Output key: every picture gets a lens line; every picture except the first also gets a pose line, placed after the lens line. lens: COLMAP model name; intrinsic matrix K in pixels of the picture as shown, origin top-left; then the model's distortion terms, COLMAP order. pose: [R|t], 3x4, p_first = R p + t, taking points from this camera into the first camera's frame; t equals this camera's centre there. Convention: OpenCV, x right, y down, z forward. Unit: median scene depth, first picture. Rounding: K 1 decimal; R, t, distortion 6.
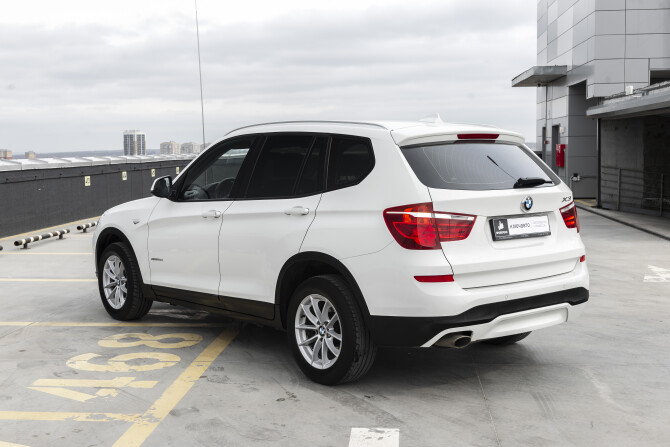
lens RADIAL K [[873.5, 0, 335.0], [0, 873.5, 223.5], [0, 0, 1]] dist [0.012562, 0.006700]
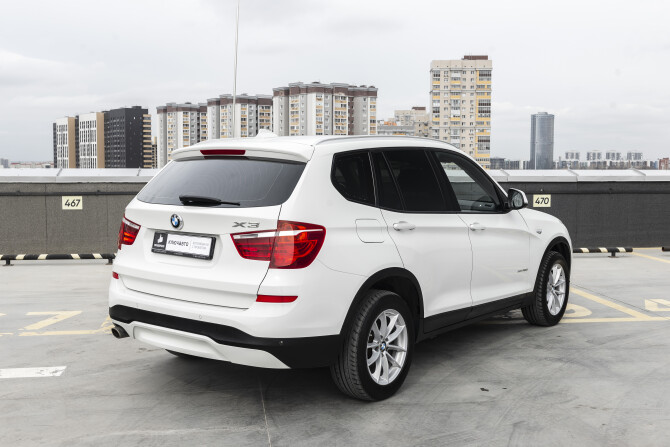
lens RADIAL K [[766.3, 0, 321.0], [0, 766.3, 223.8], [0, 0, 1]] dist [-0.014239, -0.011294]
pose [[0.208250, 0.094260, -0.973523, 1.096688], [-0.089344, 0.993017, 0.077035, -0.101148], [0.973986, 0.070936, 0.215217, 0.979896]]
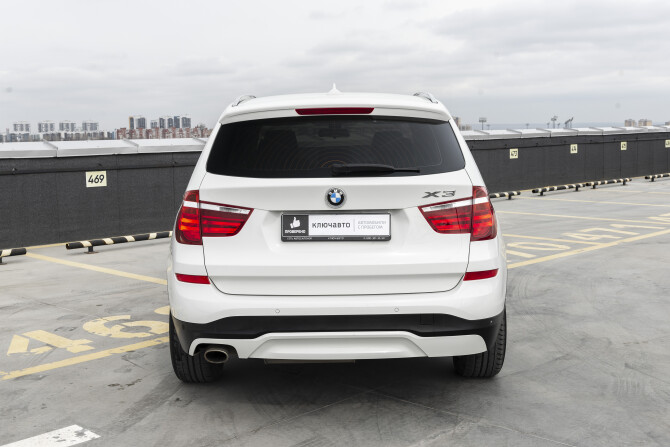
lens RADIAL K [[867.3, 0, 335.0], [0, 867.3, 223.5], [0, 0, 1]] dist [-0.007078, -0.012095]
pose [[0.765277, 0.069880, -0.639897, 0.721982], [-0.047494, 0.997510, 0.052133, -0.040064], [0.641947, -0.009505, 0.766690, 0.407750]]
